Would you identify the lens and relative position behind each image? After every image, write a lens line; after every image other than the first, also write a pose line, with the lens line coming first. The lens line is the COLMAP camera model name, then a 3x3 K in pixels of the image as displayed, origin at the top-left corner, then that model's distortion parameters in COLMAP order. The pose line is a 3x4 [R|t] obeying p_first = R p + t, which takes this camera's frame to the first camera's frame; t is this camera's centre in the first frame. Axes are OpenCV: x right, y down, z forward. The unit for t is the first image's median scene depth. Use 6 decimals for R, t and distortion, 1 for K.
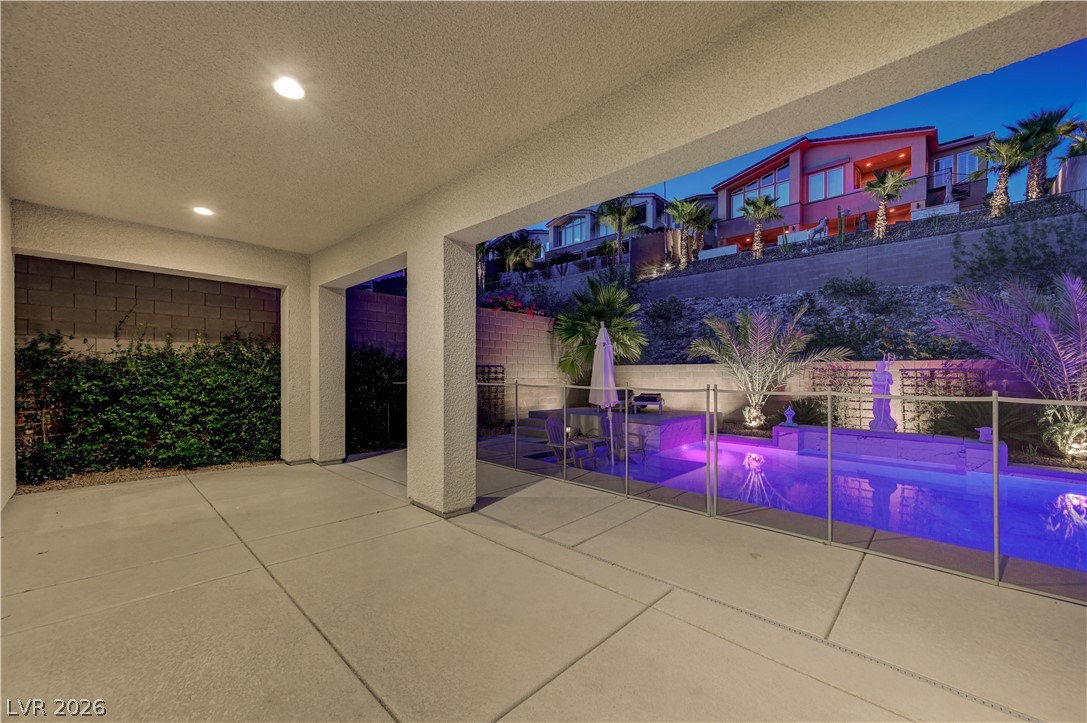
lens RADIAL K [[428.4, 0, 545.2], [0, 428.4, 372.0], [0, 0, 1]] dist [0.003664, 0.000752]
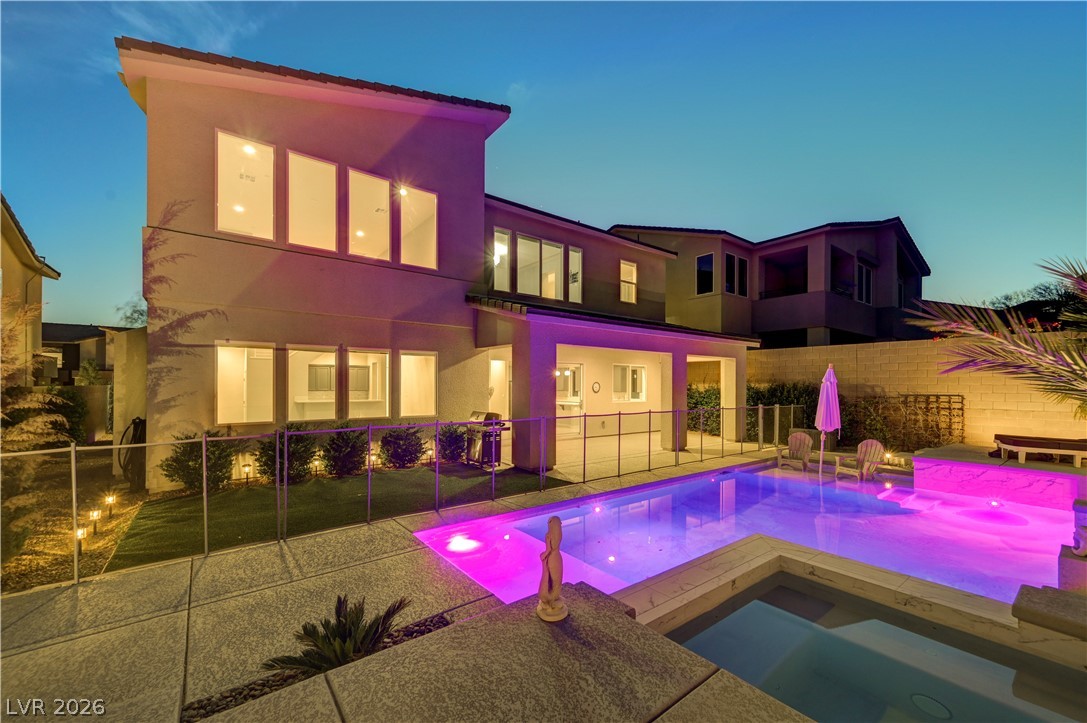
lens RADIAL K [[429.7, 0, 544.5], [0, 429.7, 384.8], [0, 0, 1]] dist [0.003428, 0.000327]
pose [[-0.148442, -0.005530, -0.988906, 1.000679], [-0.004568, 0.999978, -0.004906, -0.029646], [0.988911, 0.003789, -0.148464, 0.228752]]
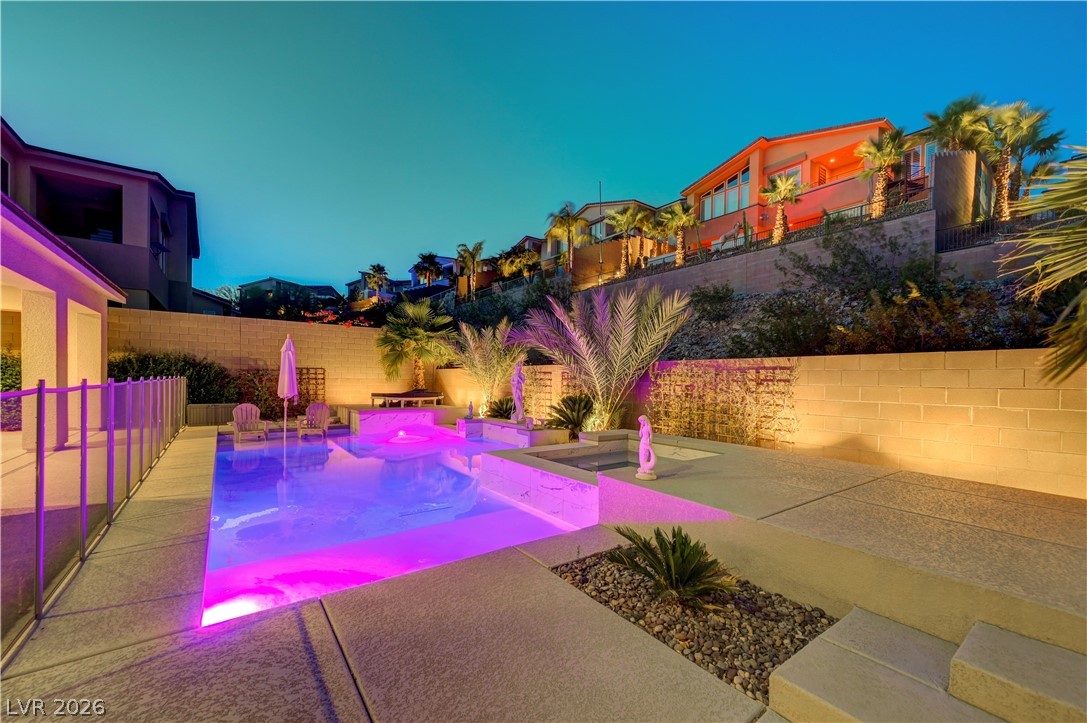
lens RADIAL K [[437.7, 0, 549.7], [0, 437.7, 381.9], [0, 0, 1]] dist [0.004169, 0.000507]
pose [[0.986408, 0.010149, -0.163999, 0.764713], [-0.008989, 0.999929, 0.007818, 0.009124], [0.164066, -0.006238, 0.986430, -0.144454]]
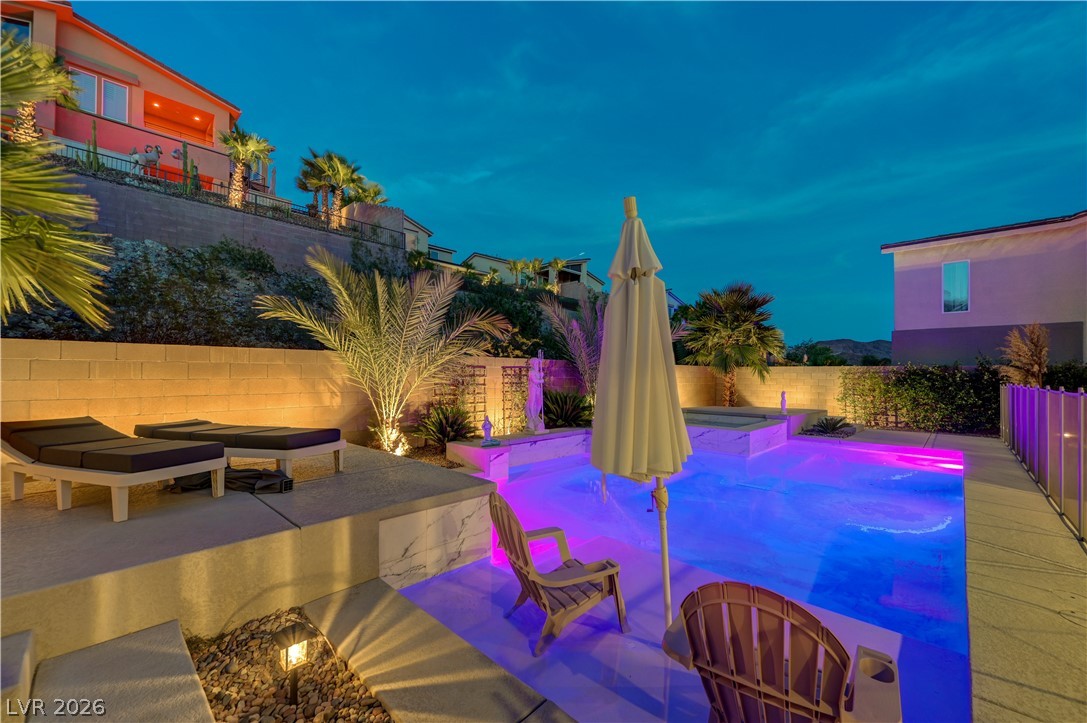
lens RADIAL K [[432.5, 0, 549.4], [0, 432.5, 369.2], [0, 0, 1]] dist [-0.002846, -0.000388]
pose [[-0.007176, 0.006190, 0.999955, -0.112957], [-0.012400, 0.999903, -0.006279, 0.003456], [-0.999897, -0.012445, -0.007099, 0.694914]]
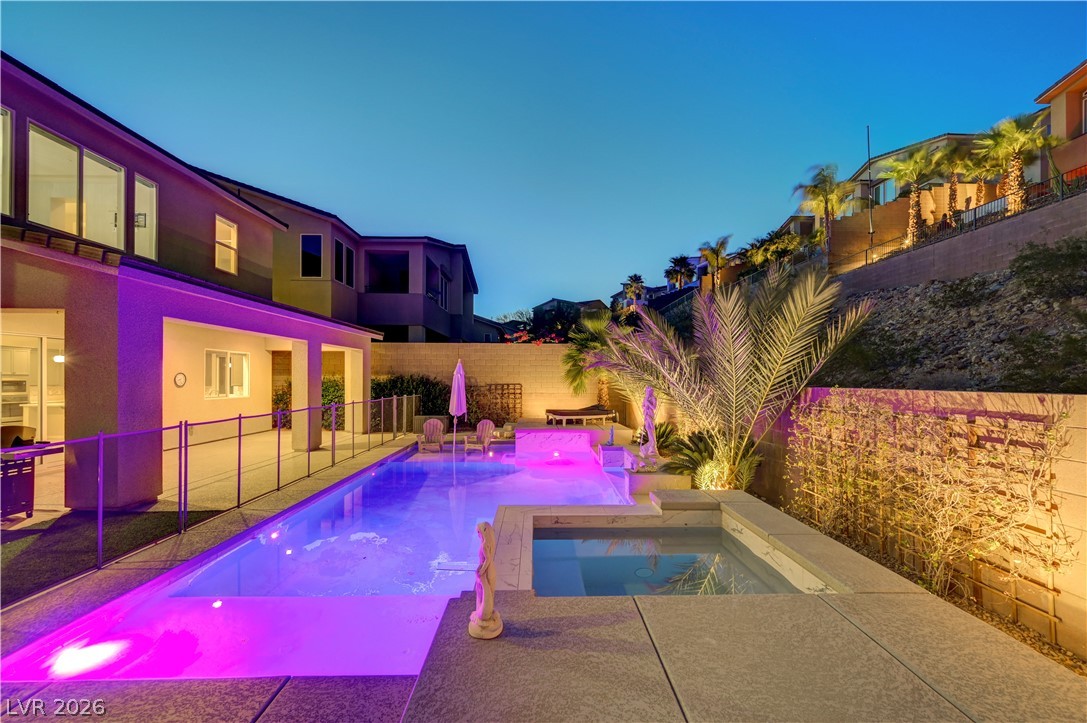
lens RADIAL K [[436.0, 0, 548.9], [0, 436.0, 376.2], [0, 0, 1]] dist [-0.000638, 0.000167]
pose [[0.714048, -0.005791, -0.700072, 0.945273], [0.000943, 0.999973, -0.007309, -0.029464], [0.700096, 0.004559, 0.714034, 0.077482]]
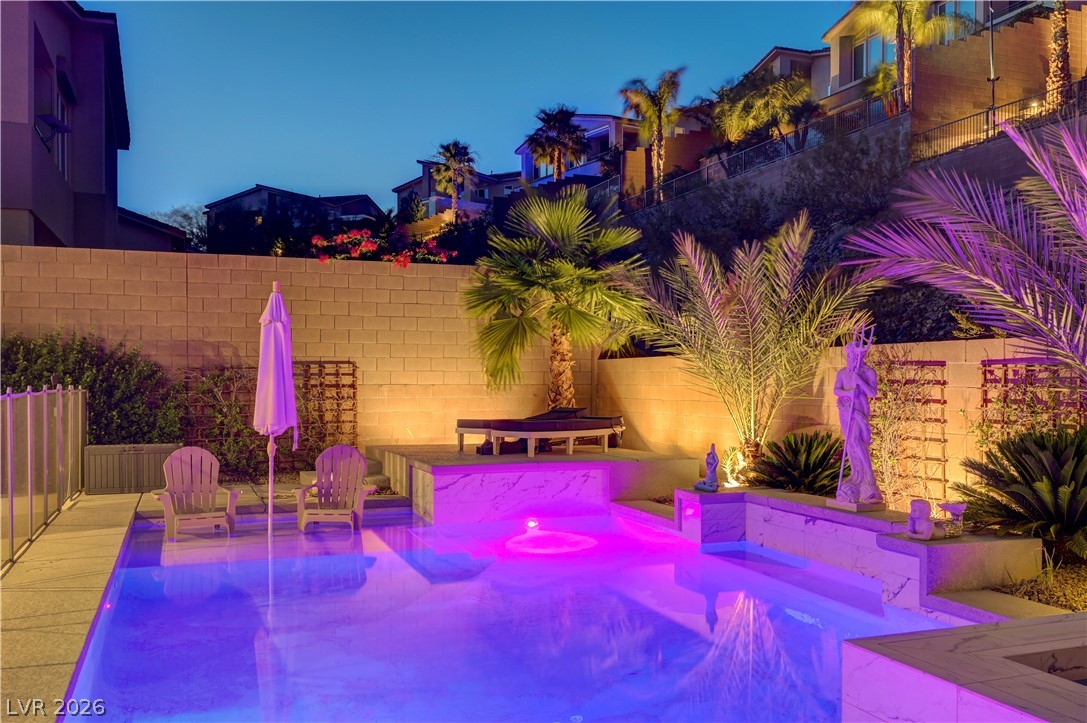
lens RADIAL K [[951.0, 0, 548.4], [0, 951.0, 388.8], [0, 0, 1]] dist [-0.004735, -0.009398]
pose [[0.904712, 0.001456, -0.426022, 0.646653], [0.004285, 0.999912, 0.012518, 0.005537], [0.426002, -0.013150, 0.904626, 0.016530]]
